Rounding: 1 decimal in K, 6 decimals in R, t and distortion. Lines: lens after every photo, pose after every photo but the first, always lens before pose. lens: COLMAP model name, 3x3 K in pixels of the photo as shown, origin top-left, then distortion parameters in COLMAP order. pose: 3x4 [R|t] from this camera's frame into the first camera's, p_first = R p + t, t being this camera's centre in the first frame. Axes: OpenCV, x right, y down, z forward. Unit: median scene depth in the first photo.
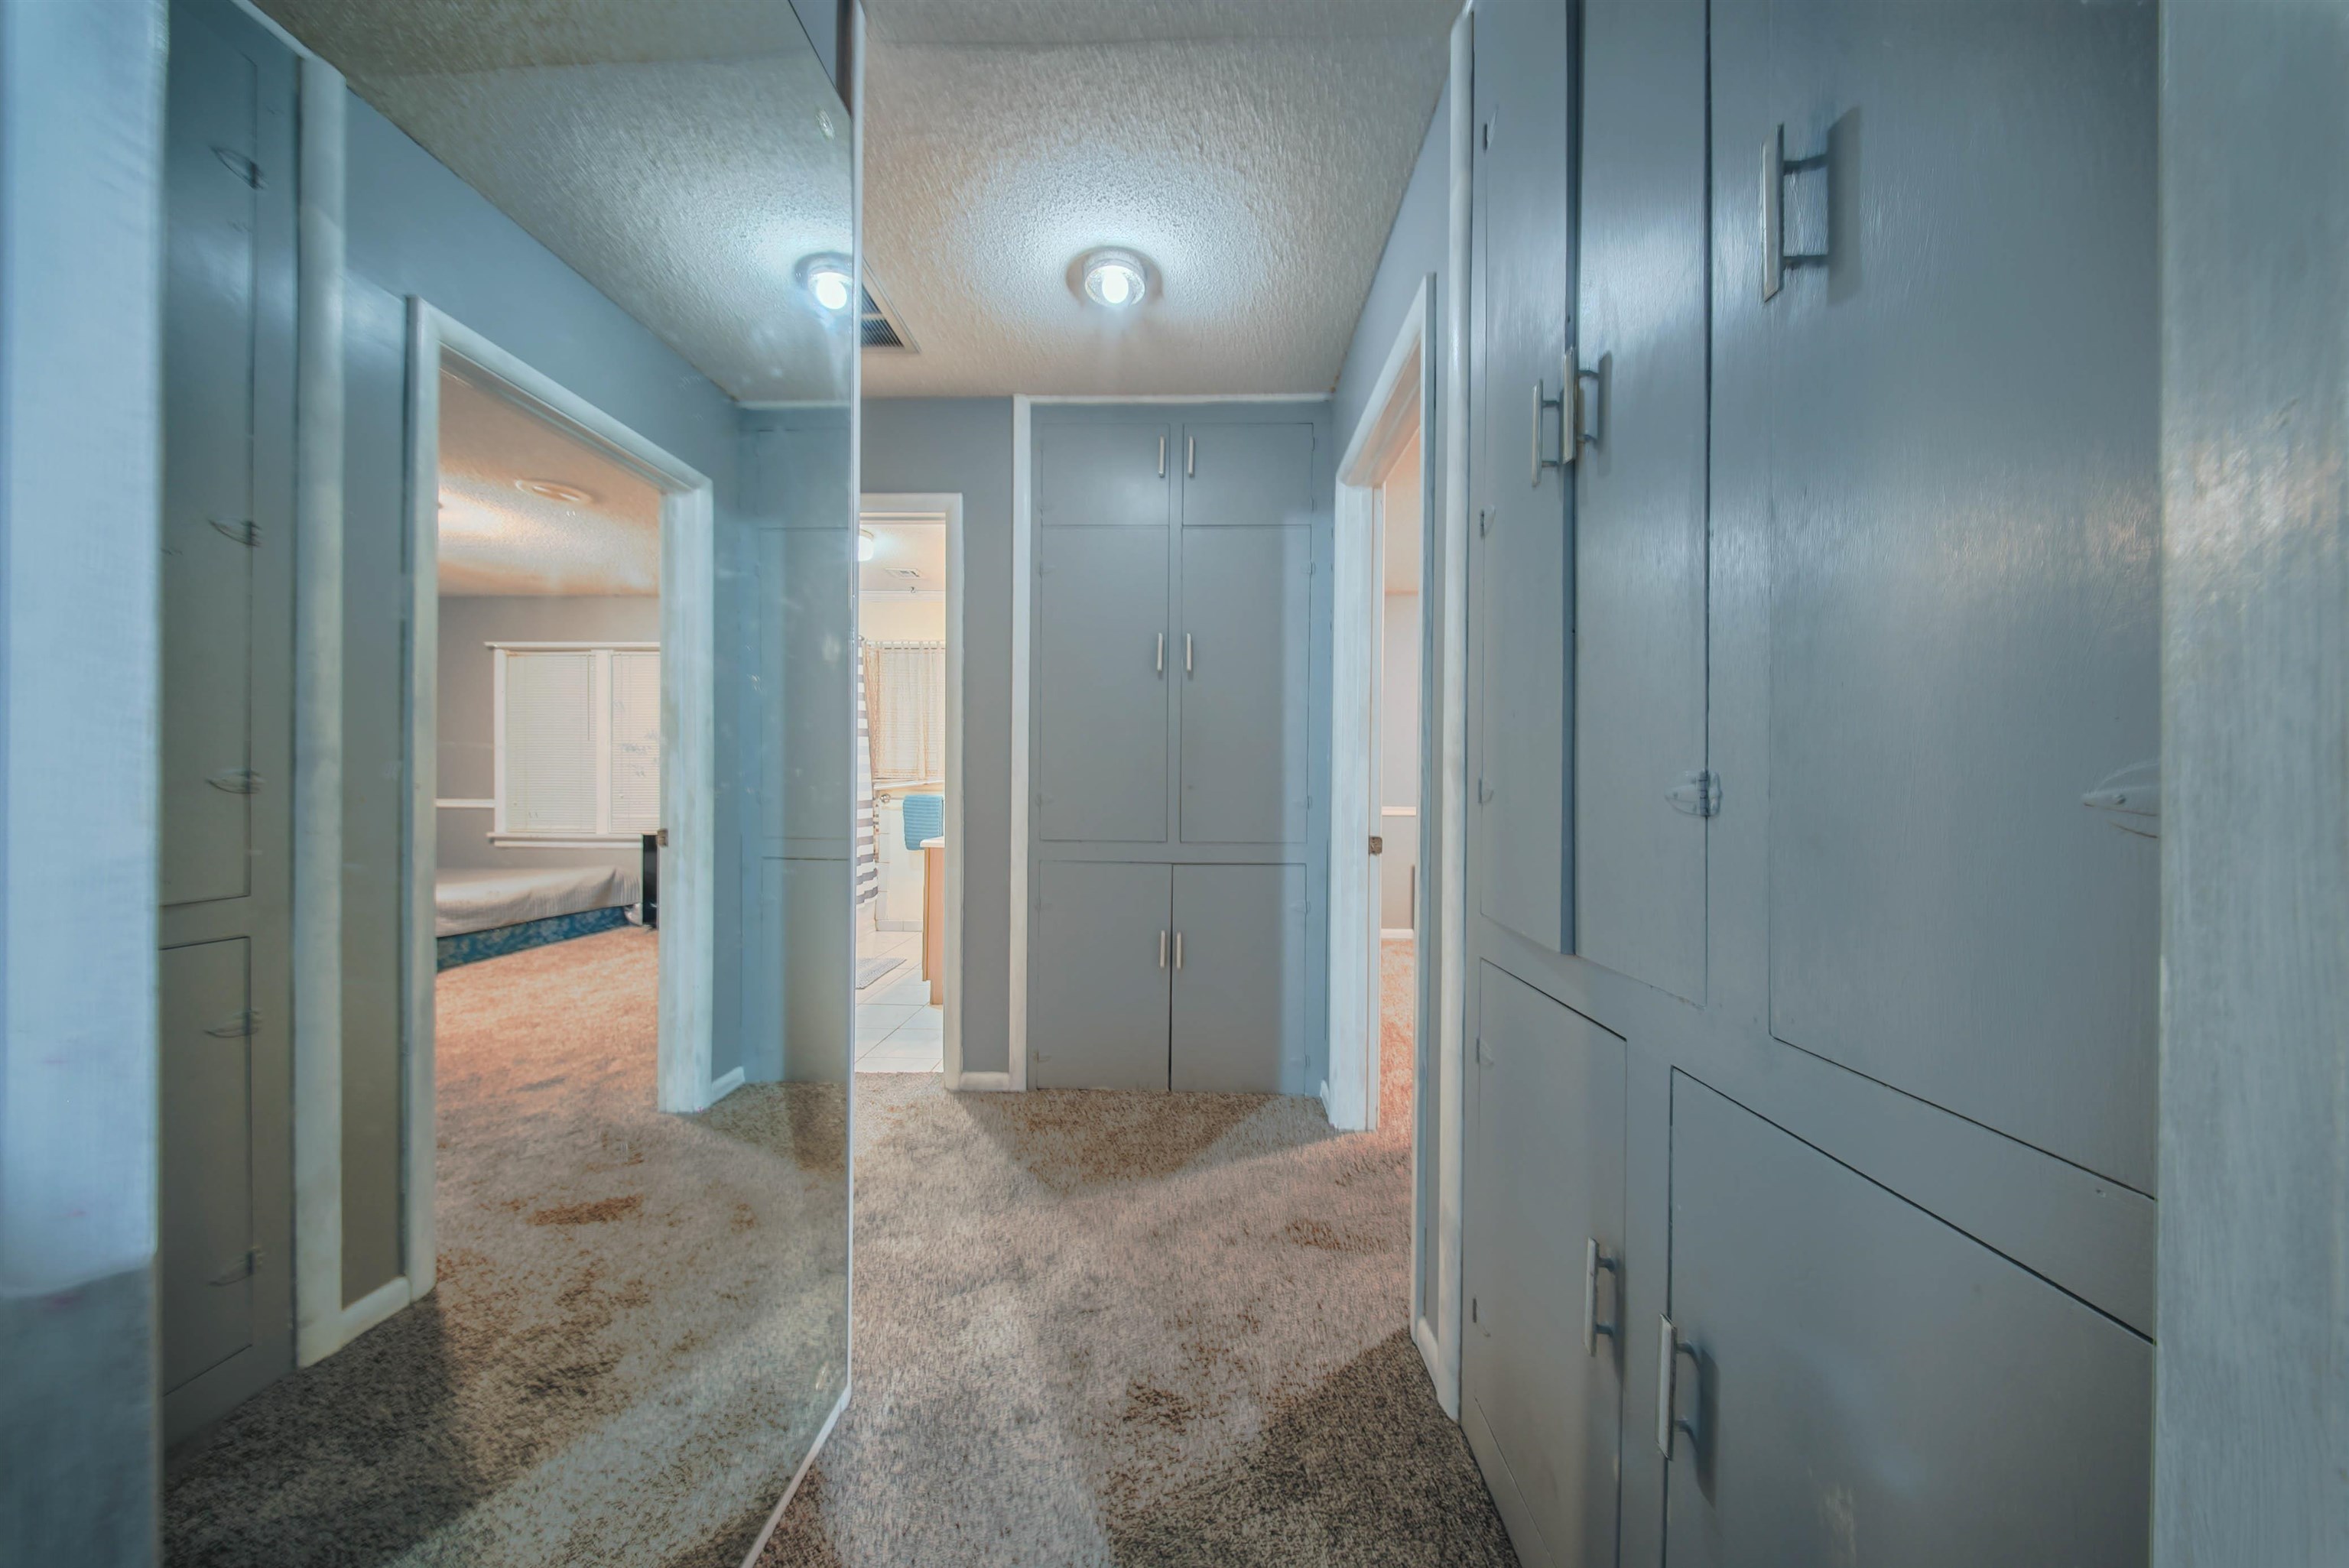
lens RADIAL K [[690.0, 0, 1167.5], [0, 690.0, 782.3], [0, 0, 1]] dist [-0.004123, -0.000438]
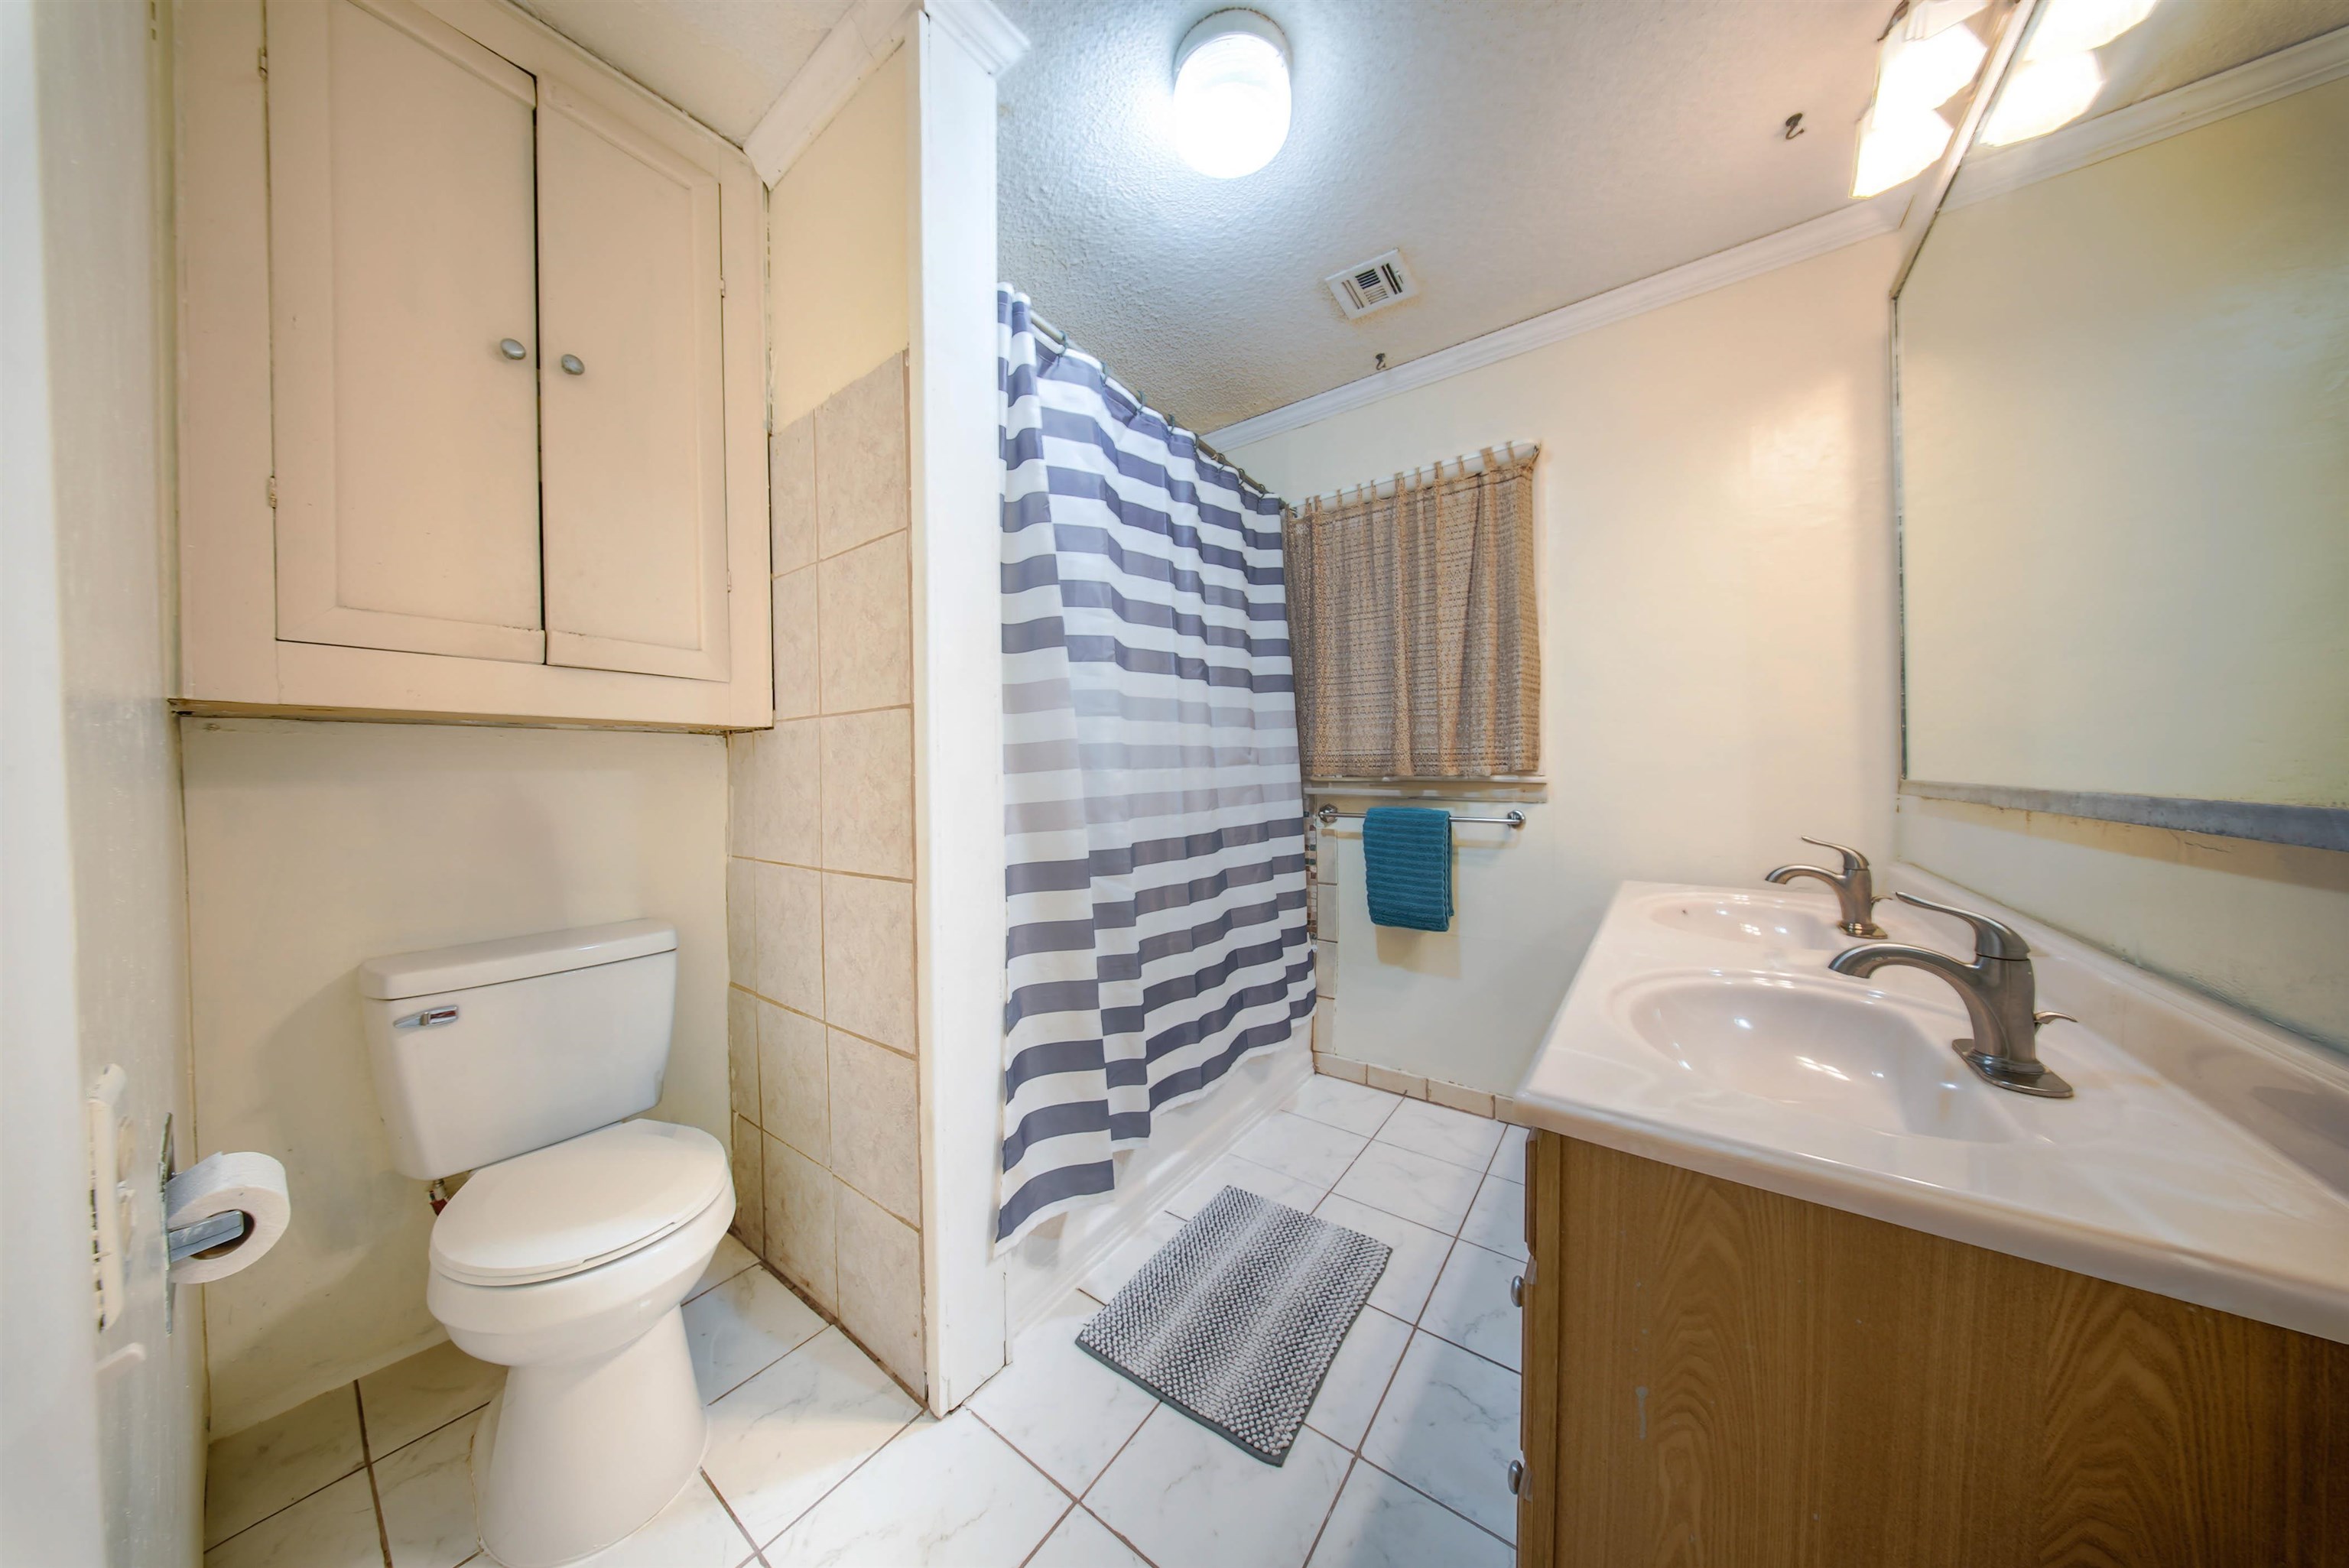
lens RADIAL K [[690.0, 0, 1173.8], [0, 690.0, 781.0], [0, 0, 1]] dist [-0.004123, -0.000438]
pose [[0.809680, -0.007777, -0.586821, -0.209743], [0.013995, 0.999884, 0.006059, -0.004828], [0.586705, -0.013118, 0.809694, 0.537926]]
